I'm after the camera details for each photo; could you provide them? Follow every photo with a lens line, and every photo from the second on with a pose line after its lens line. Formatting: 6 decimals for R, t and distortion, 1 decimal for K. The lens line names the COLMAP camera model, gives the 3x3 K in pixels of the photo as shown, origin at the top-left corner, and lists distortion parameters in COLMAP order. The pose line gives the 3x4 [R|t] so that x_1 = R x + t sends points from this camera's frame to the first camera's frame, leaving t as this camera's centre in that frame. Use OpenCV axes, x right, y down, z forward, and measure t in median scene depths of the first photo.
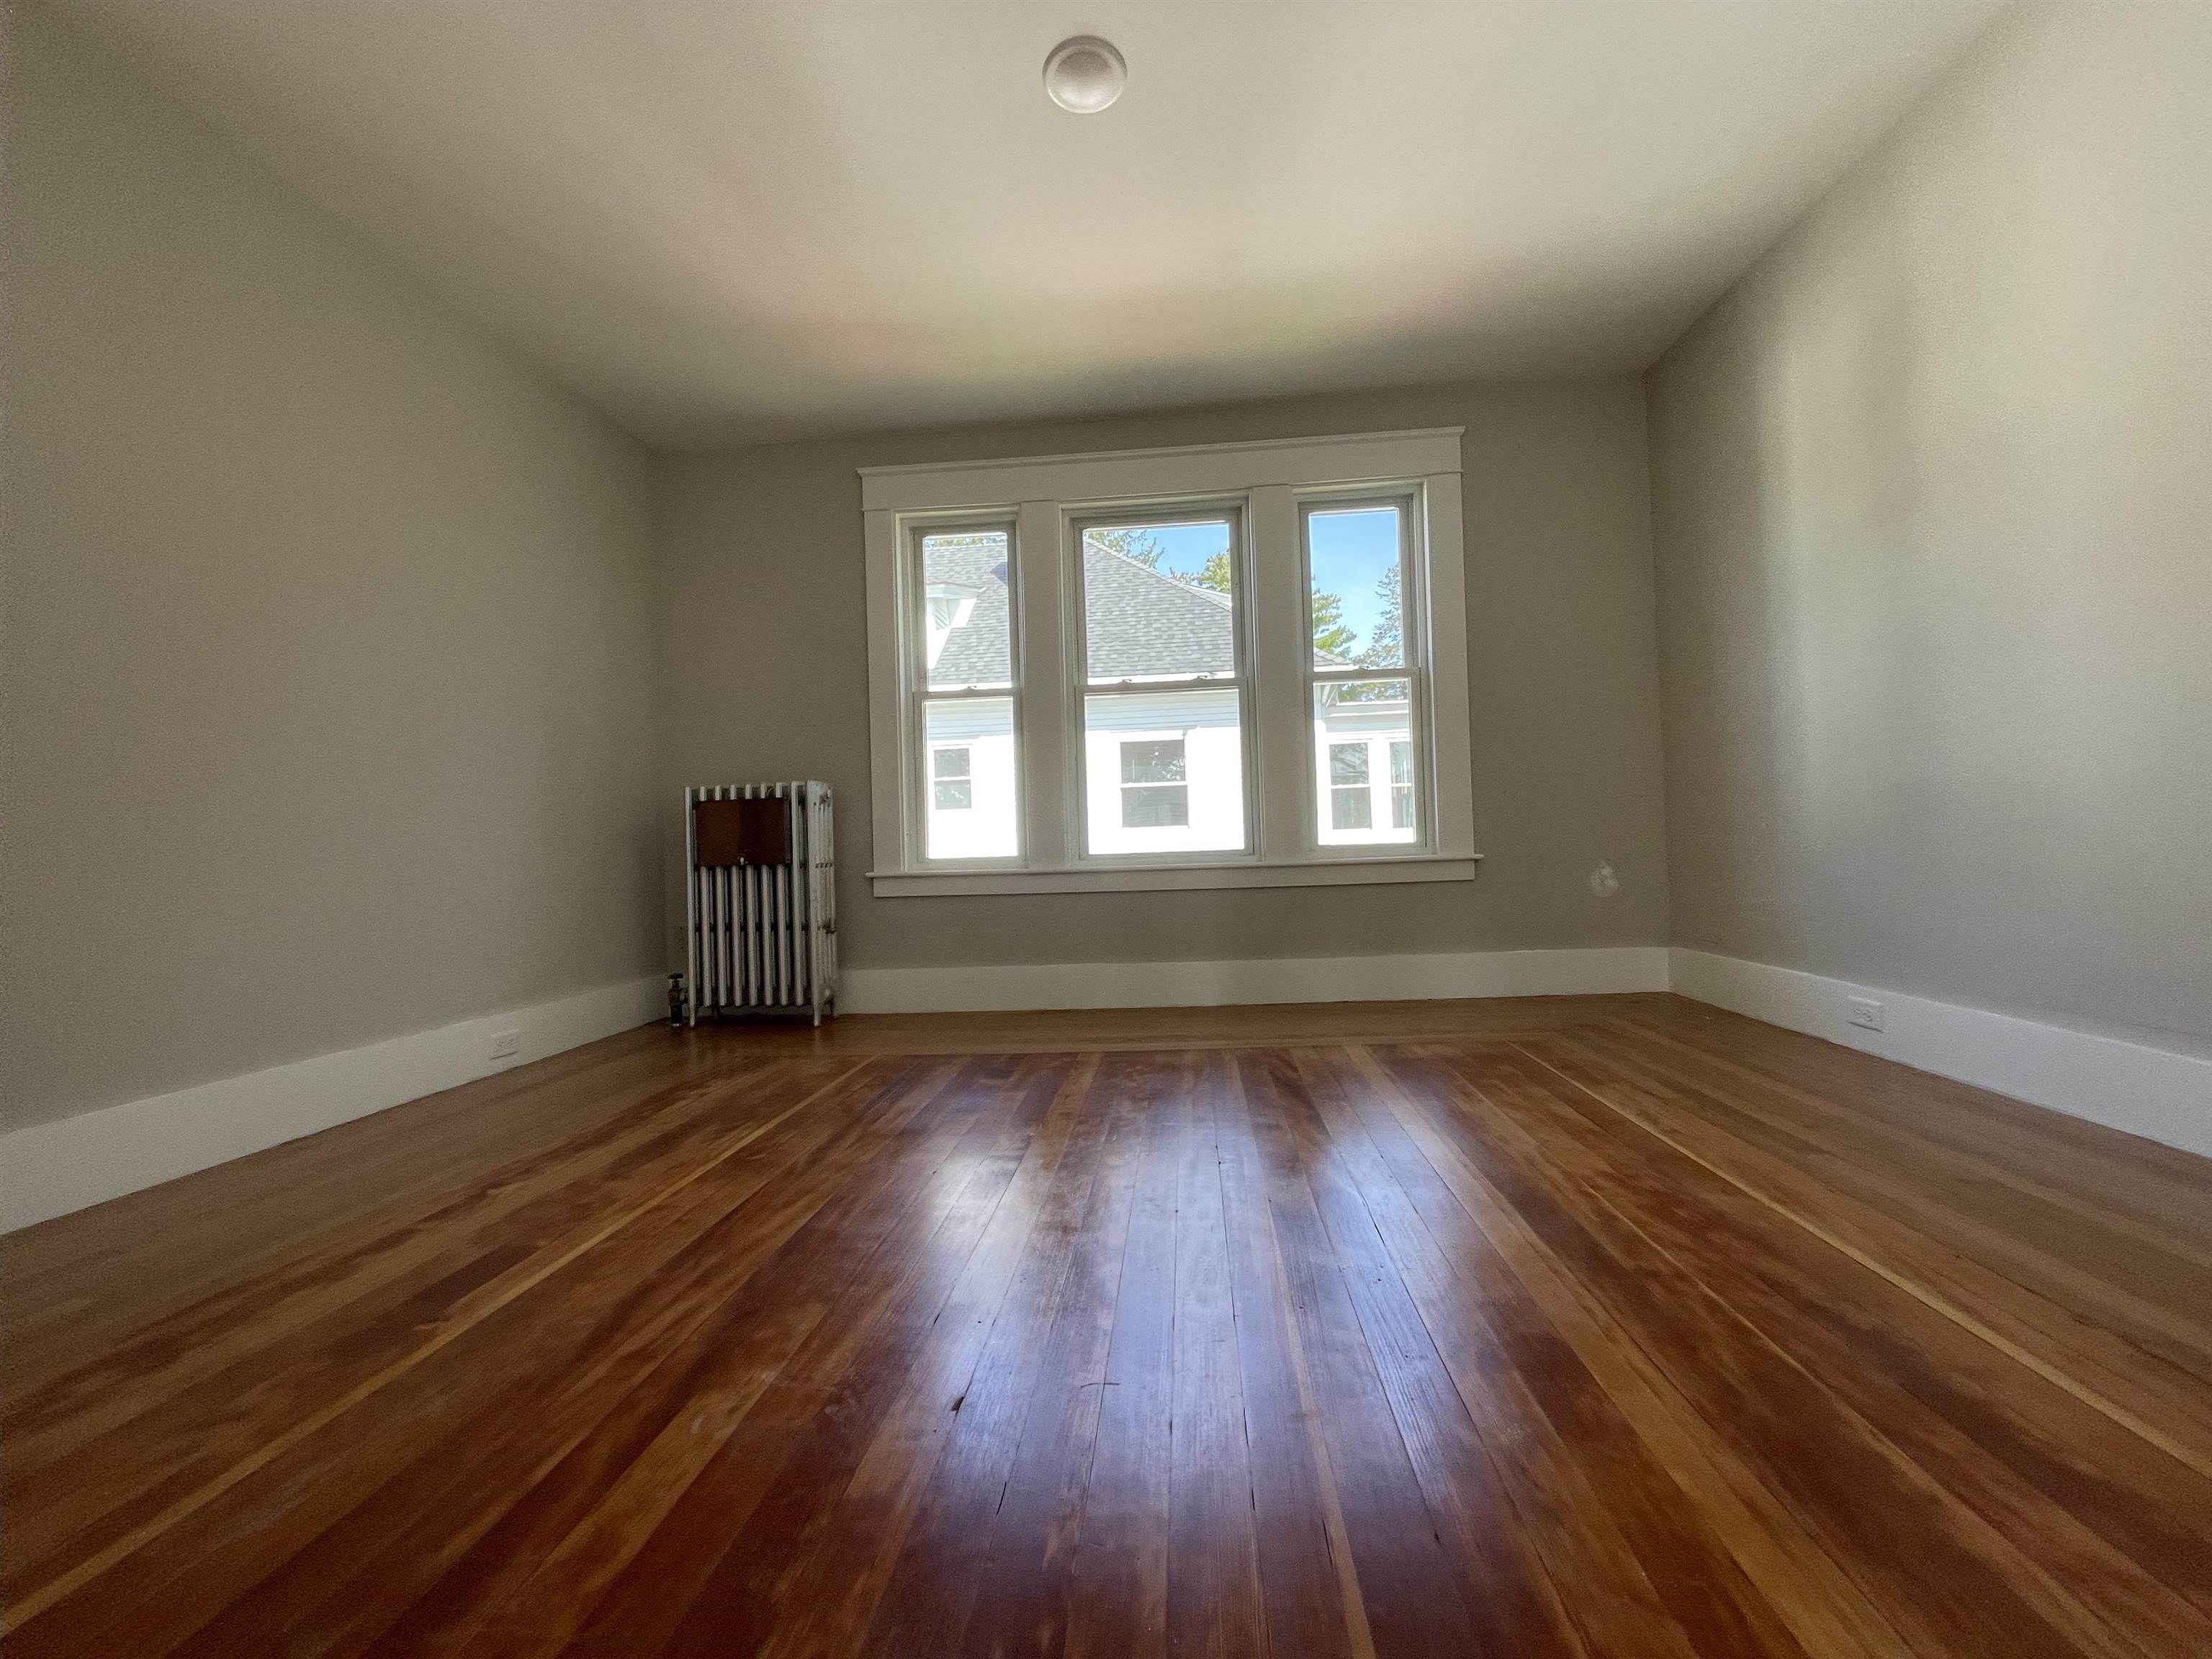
lens RADIAL K [[894.3, 0, 1102.9], [0, 894.3, 830.4], [0, 0, 1]] dist [-0.003266, -0.000676]
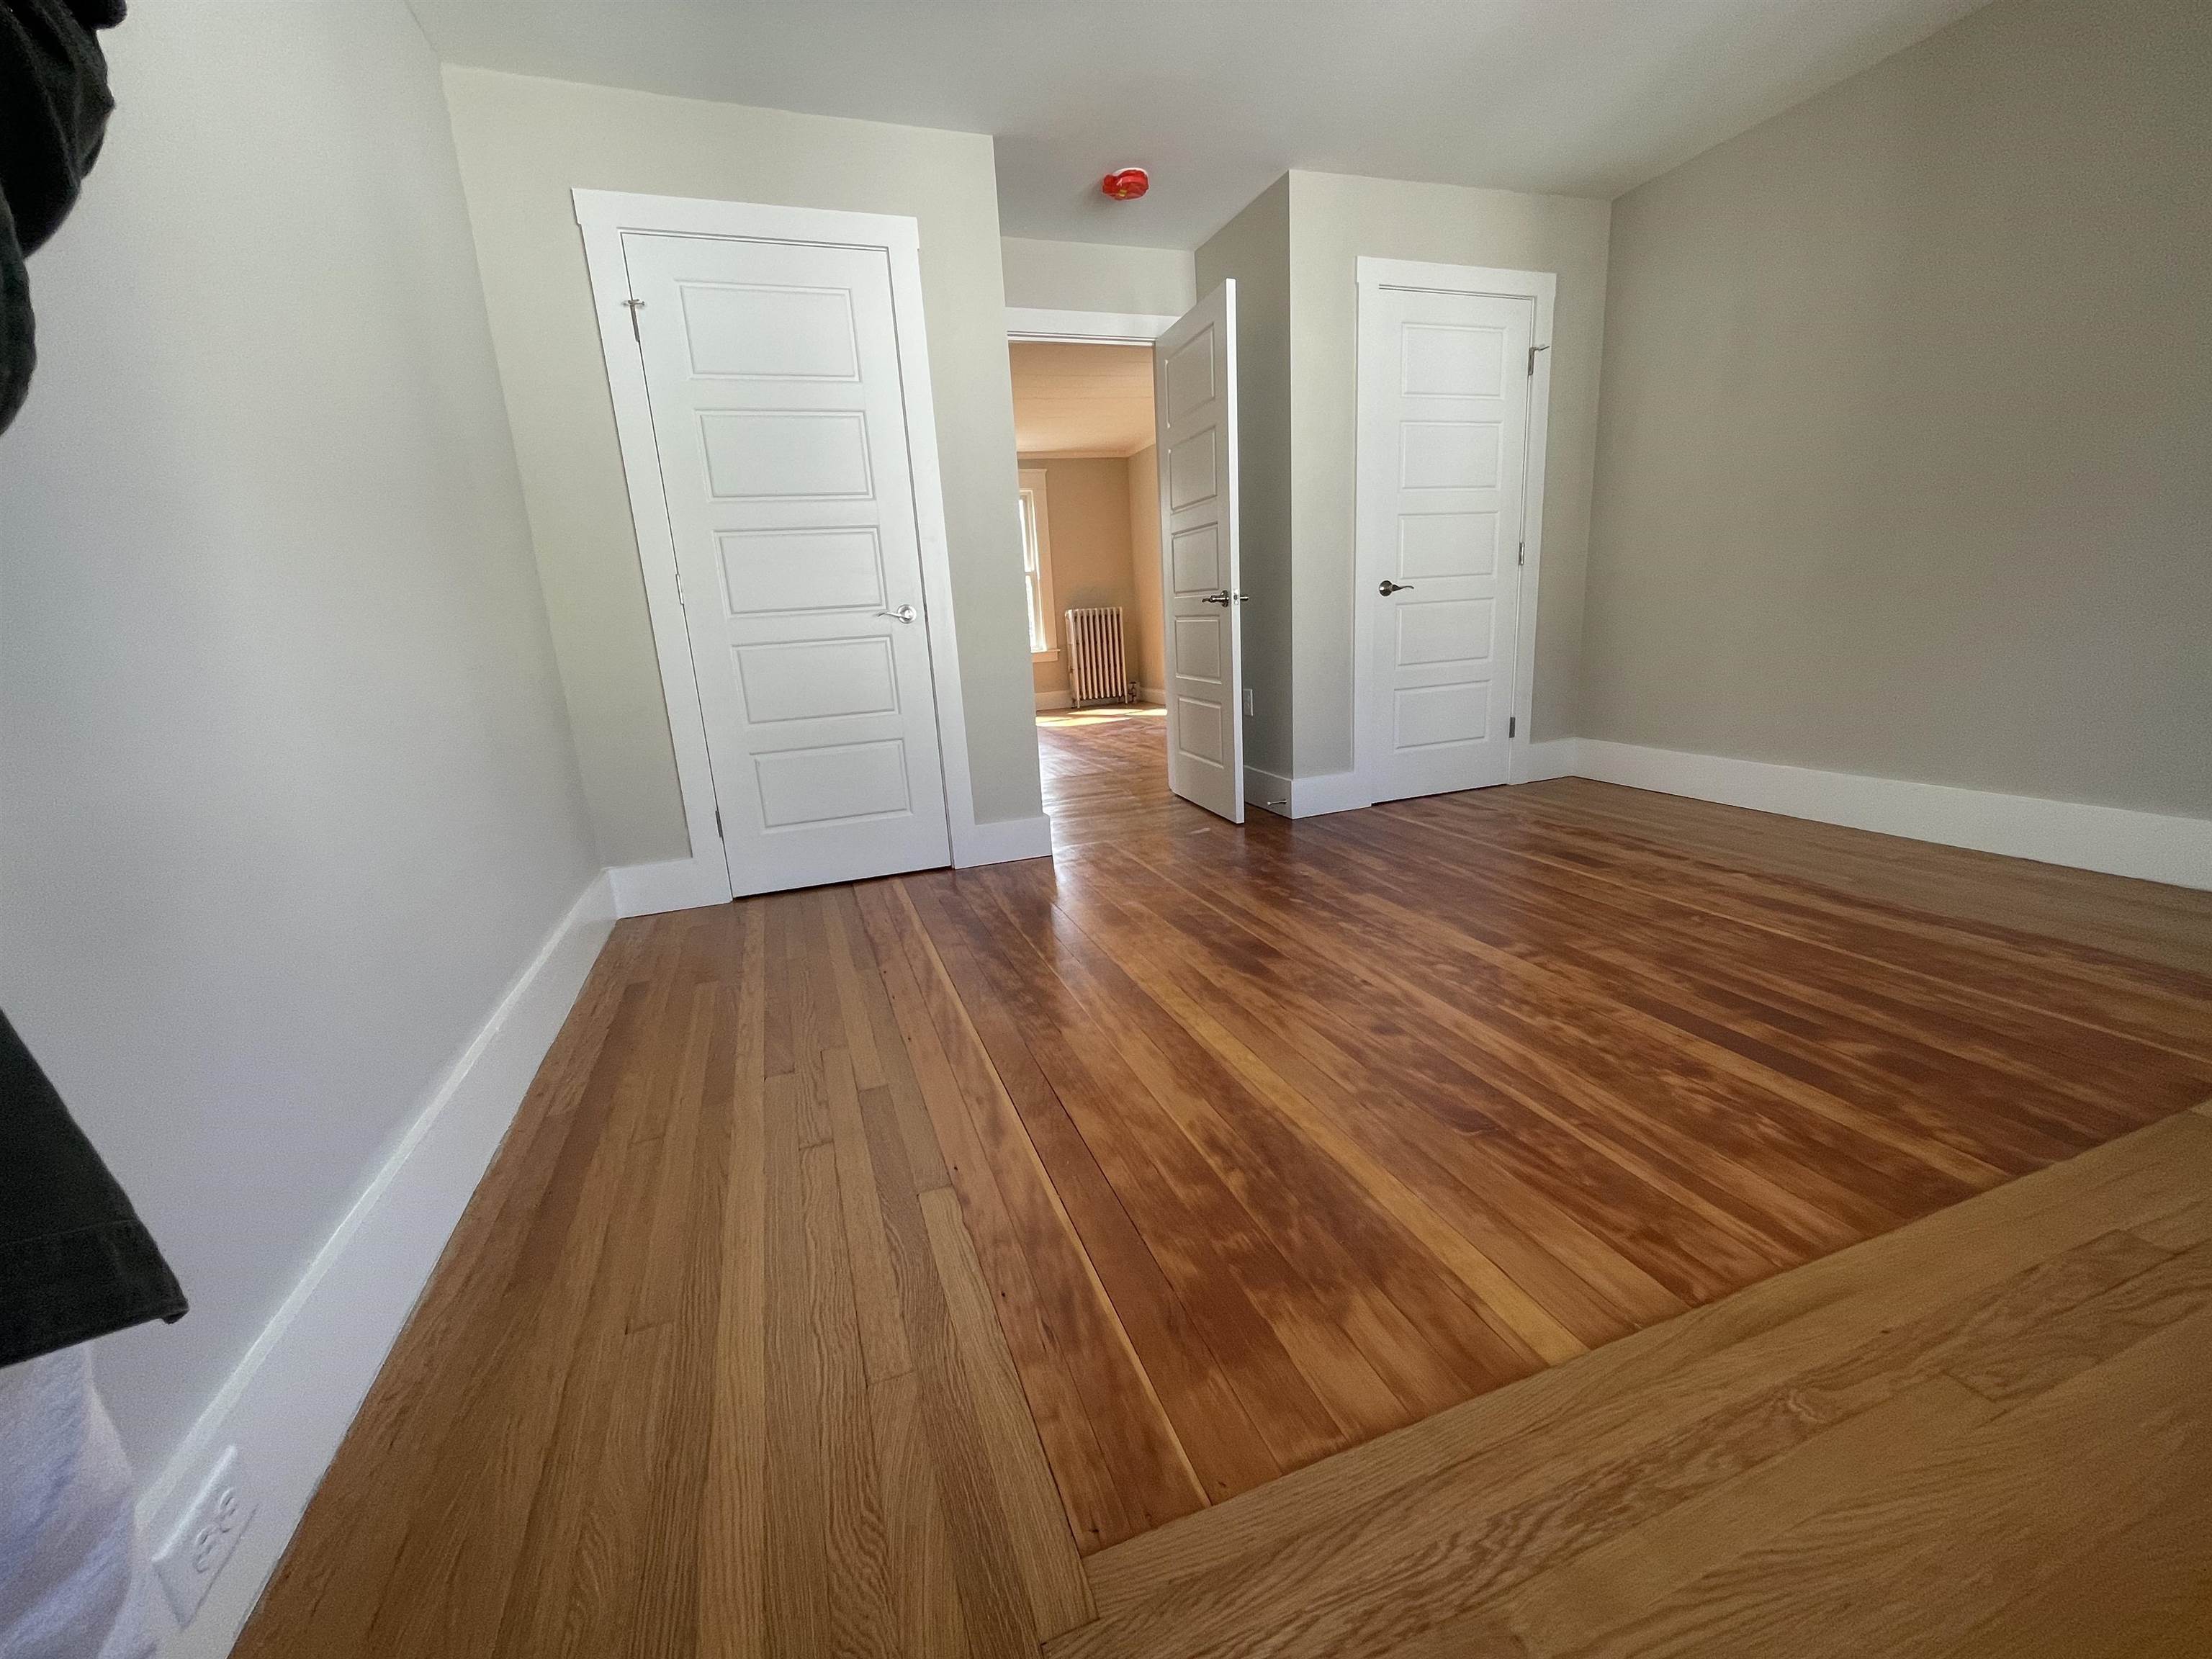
lens RADIAL K [[894.3, 0, 1104.0], [0, 894.3, 837.8], [0, 0, 1]] dist [-0.003266, -0.000676]
pose [[-0.904204, 0.186132, -0.384408, 0.855603], [0.099981, 0.967279, 0.233186, -0.115858], [0.415233, 0.172414, -0.893227, 1.870836]]
